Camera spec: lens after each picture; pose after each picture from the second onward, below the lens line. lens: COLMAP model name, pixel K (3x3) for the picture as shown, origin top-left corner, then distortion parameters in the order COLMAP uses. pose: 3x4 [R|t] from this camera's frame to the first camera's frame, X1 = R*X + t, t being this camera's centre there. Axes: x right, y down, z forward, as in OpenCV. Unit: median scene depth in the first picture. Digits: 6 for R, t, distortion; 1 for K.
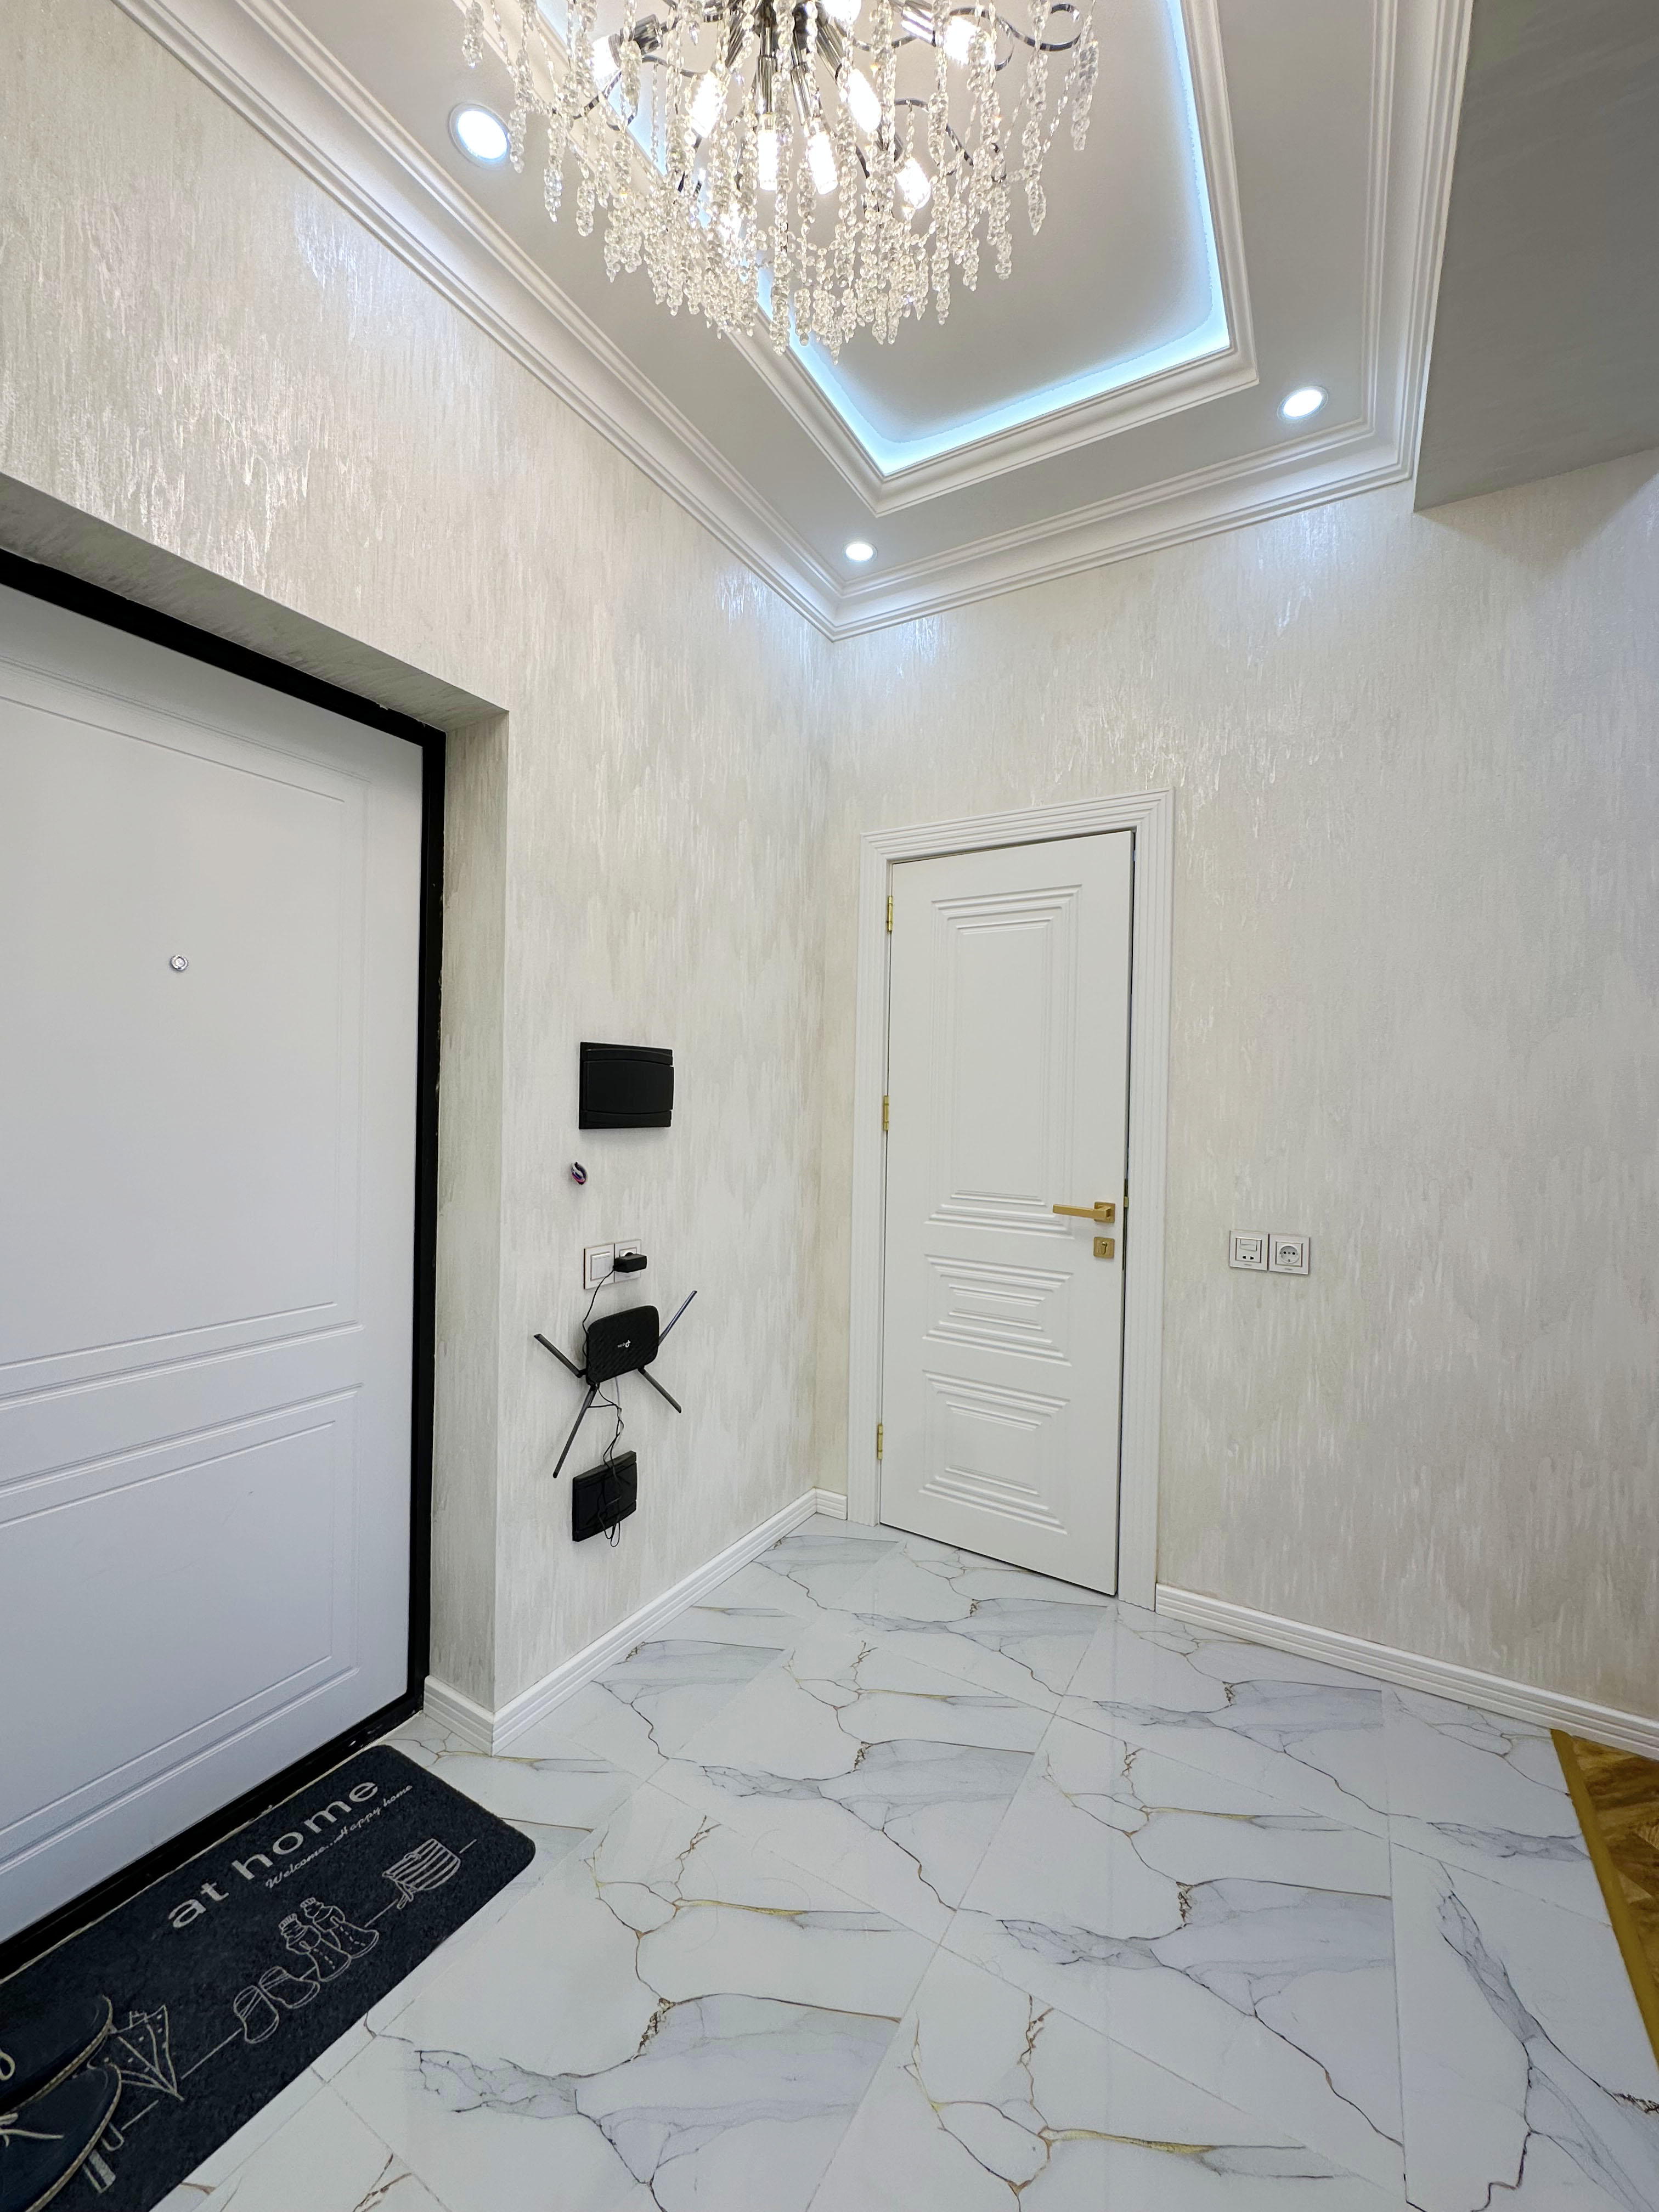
lens RADIAL K [[880.4, 0, 827.1], [0, 880.4, 1107.1], [0, 0, 1]] dist [-0.003349, 0.000476]
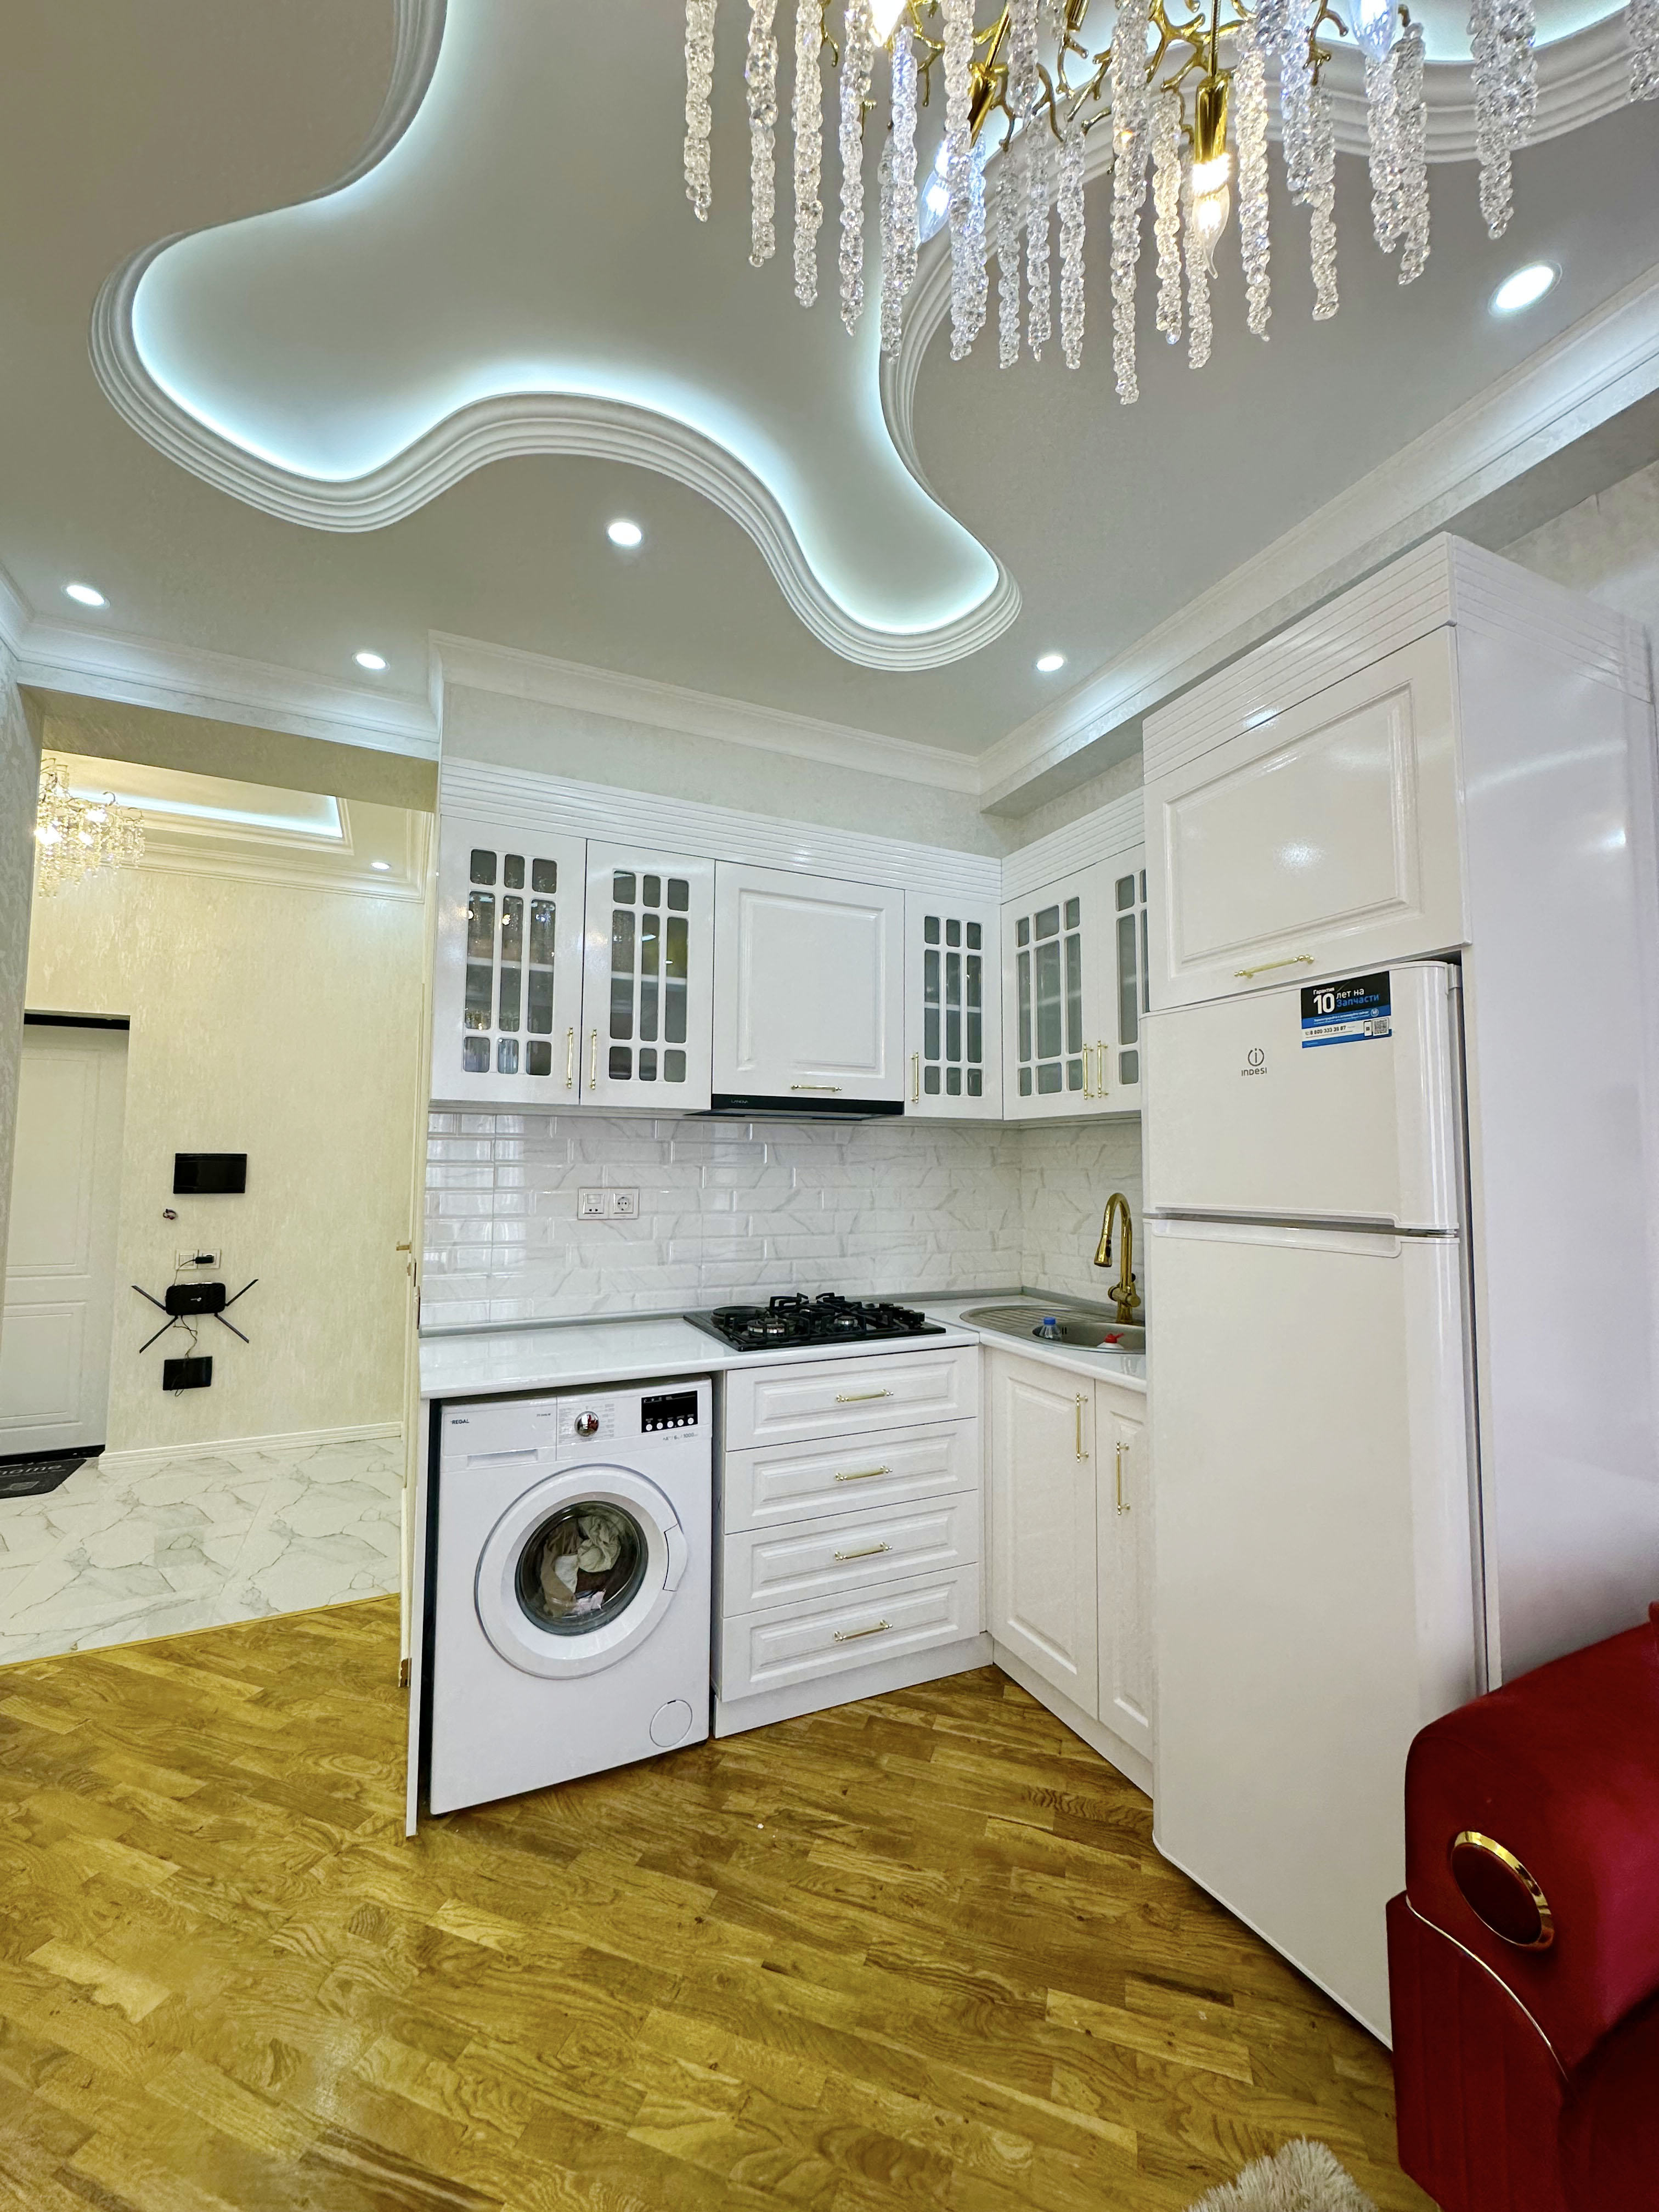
lens RADIAL K [[880.3, 0, 829.5], [0, 880.3, 1106.0], [0, 0, 1]] dist [-0.000258, -0.000114]
pose [[0.828824, -0.055946, -0.556705, 2.276264], [0.008089, 0.996082, -0.088059, 0.013320], [0.559451, 0.068482, 0.826029, 0.100676]]
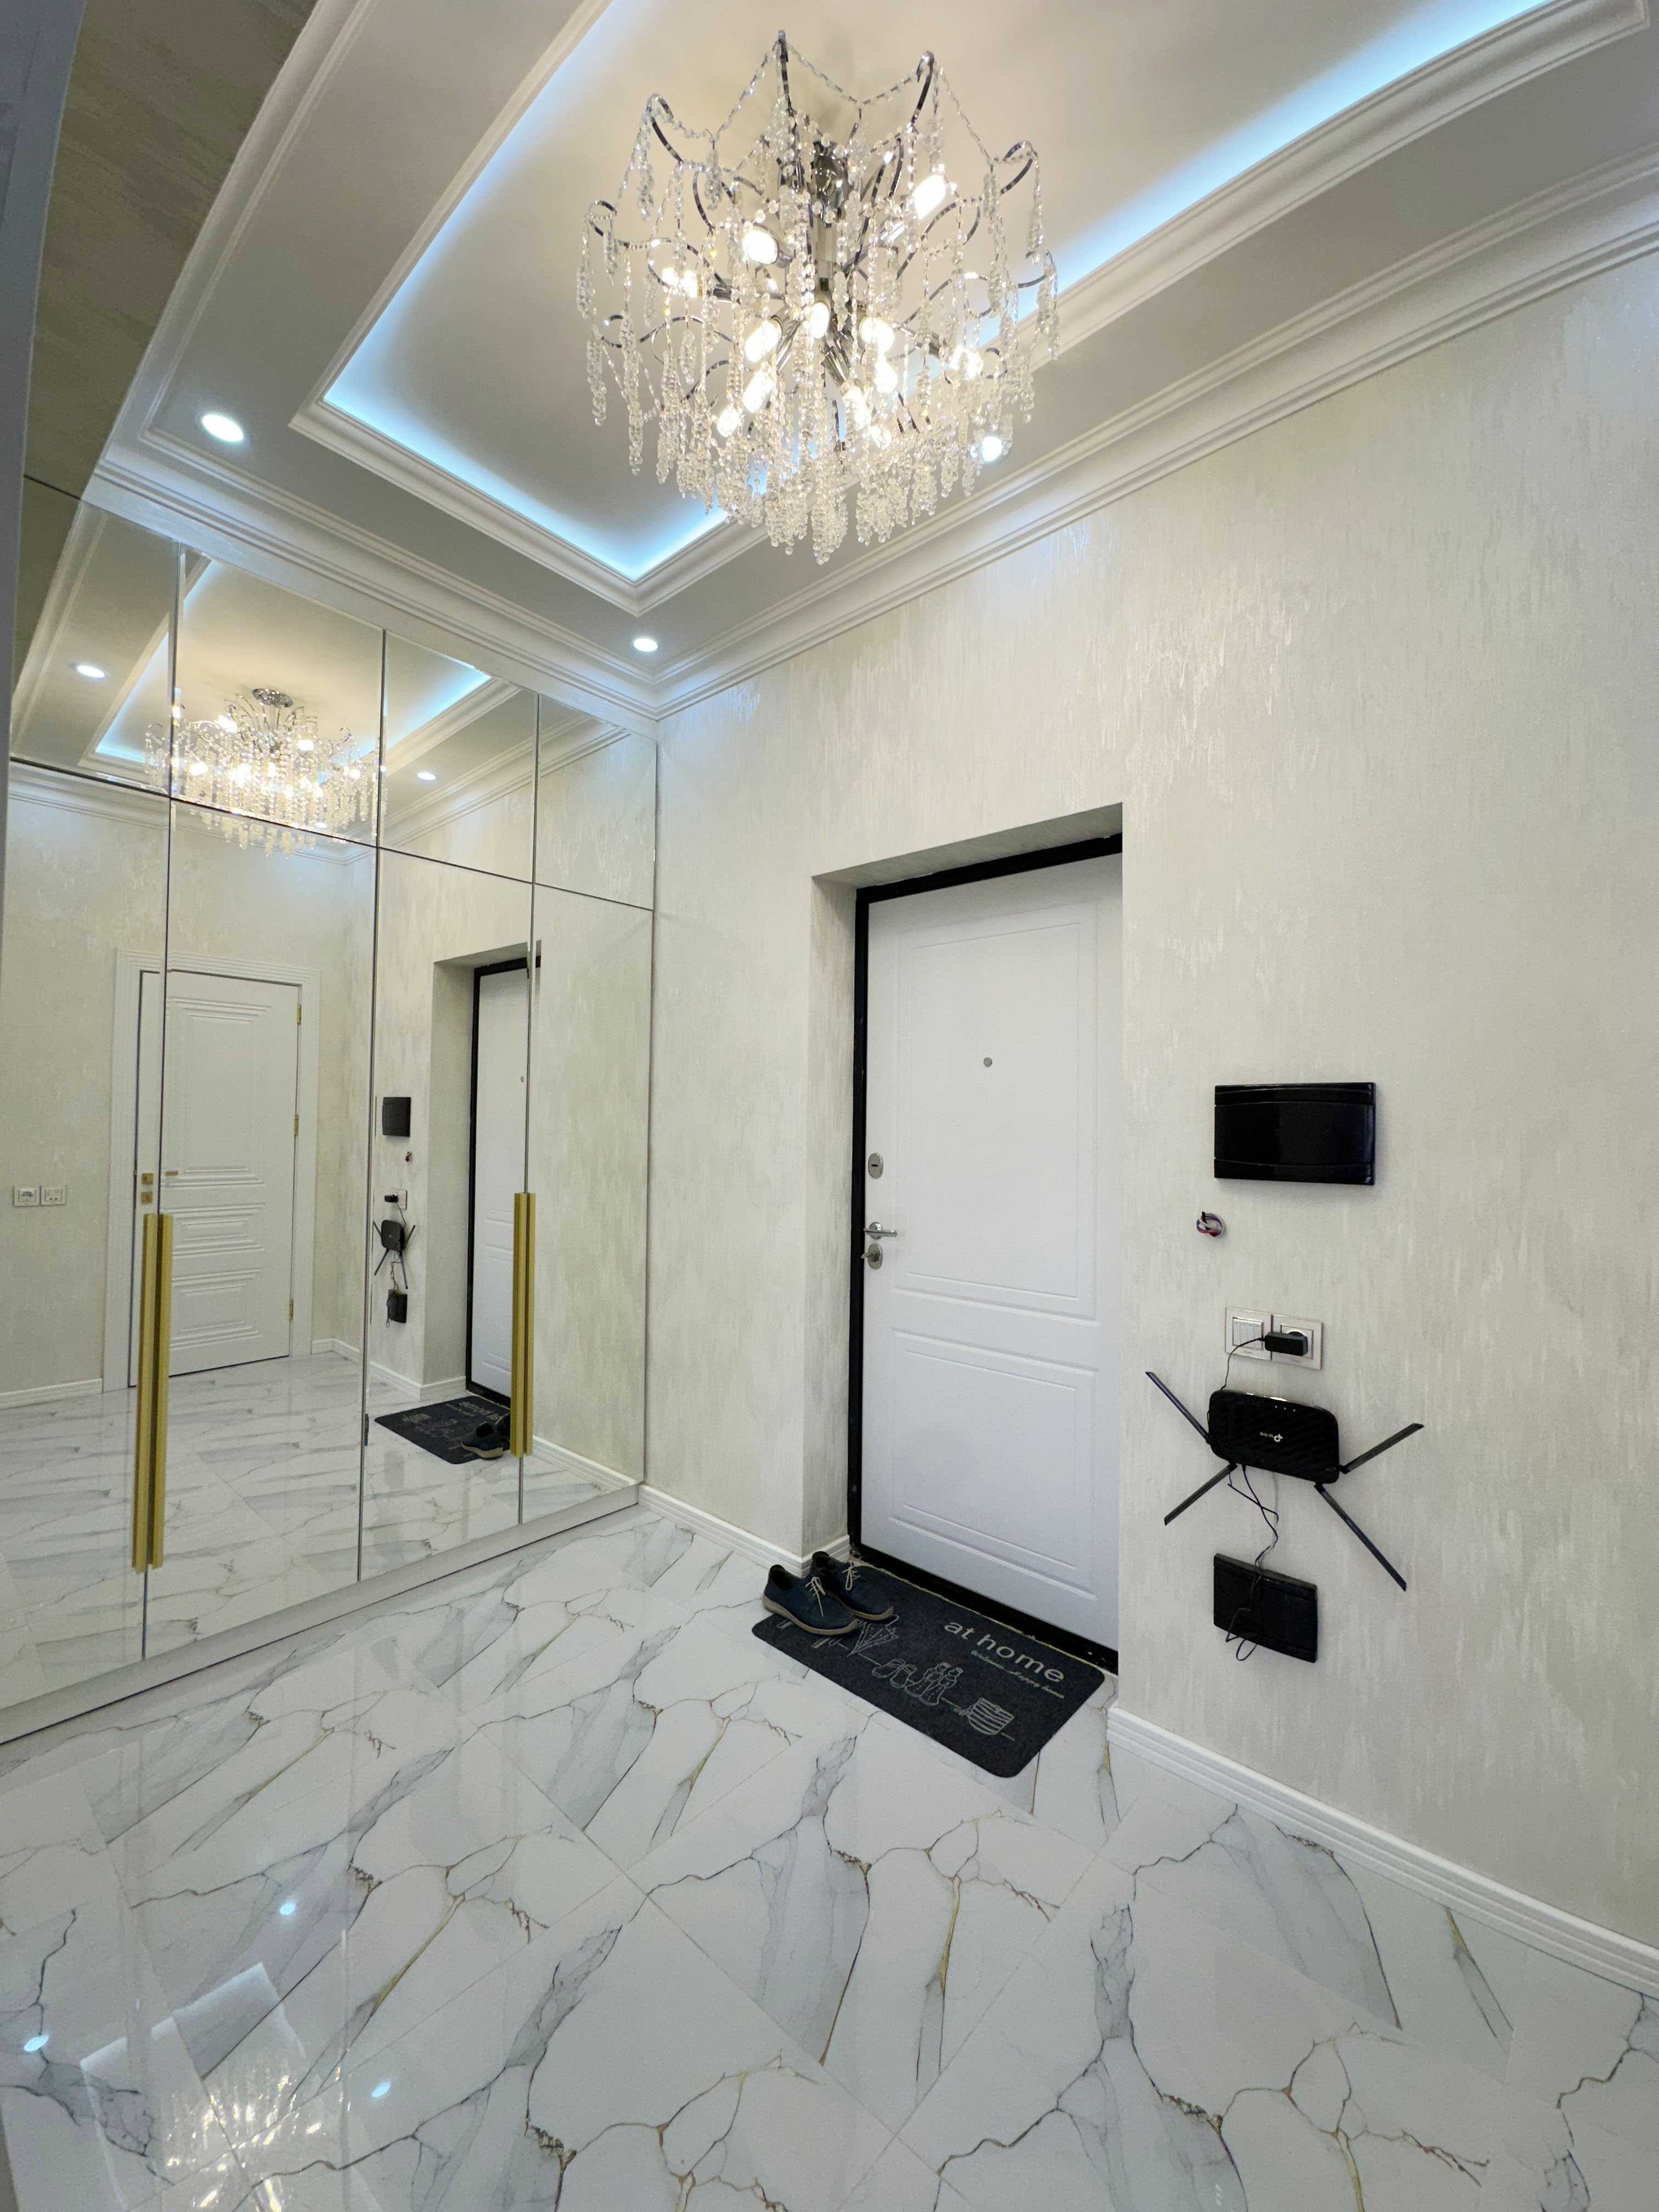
lens RADIAL K [[870.2, 0, 828.7], [0, 870.2, 1103.8], [0, 0, 1]] dist [-0.002313, 0.000155]
pose [[-0.185951, -0.045137, -0.981522, 0.716806], [-0.025259, 0.998834, -0.041147, -0.005041], [0.982234, 0.017141, -0.186874, 0.766338]]
